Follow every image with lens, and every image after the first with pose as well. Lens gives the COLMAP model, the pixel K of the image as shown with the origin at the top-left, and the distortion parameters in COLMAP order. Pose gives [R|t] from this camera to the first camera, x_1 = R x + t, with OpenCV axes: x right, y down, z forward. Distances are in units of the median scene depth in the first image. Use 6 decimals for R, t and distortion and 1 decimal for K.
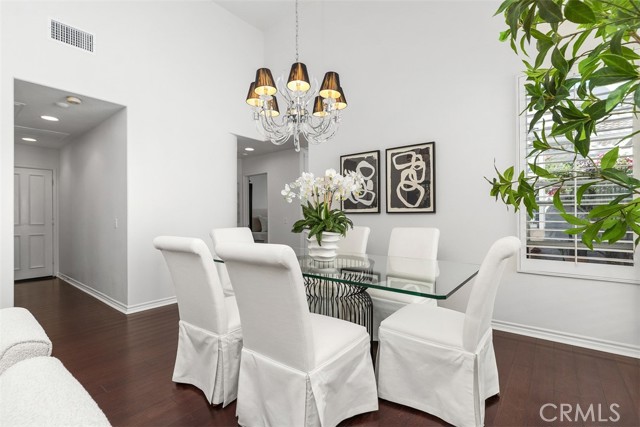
lens RADIAL K [[305.7, 0, 314.6], [0, 305.7, 212.9], [0, 0, 1]] dist [-0.002945, -0.000997]
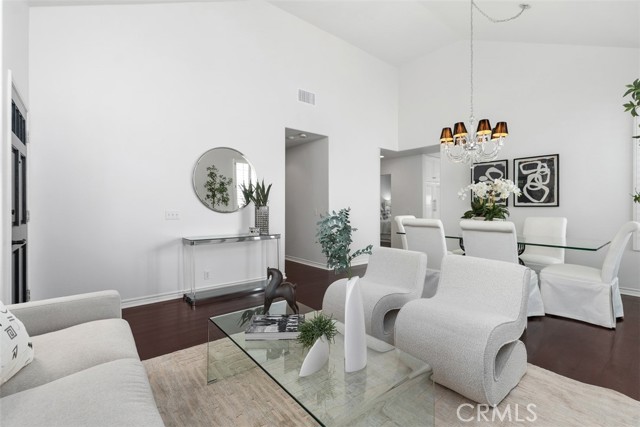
lens RADIAL K [[291.2, 0, 317.9], [0, 291.2, 207.5], [0, 0, 1]] dist [0.009037, -0.002173]
pose [[0.978013, 0.008144, -0.208384, -0.368274], [-0.005808, 0.999913, 0.011816, -0.004489], [0.208462, -0.010346, 0.977976, -0.479722]]
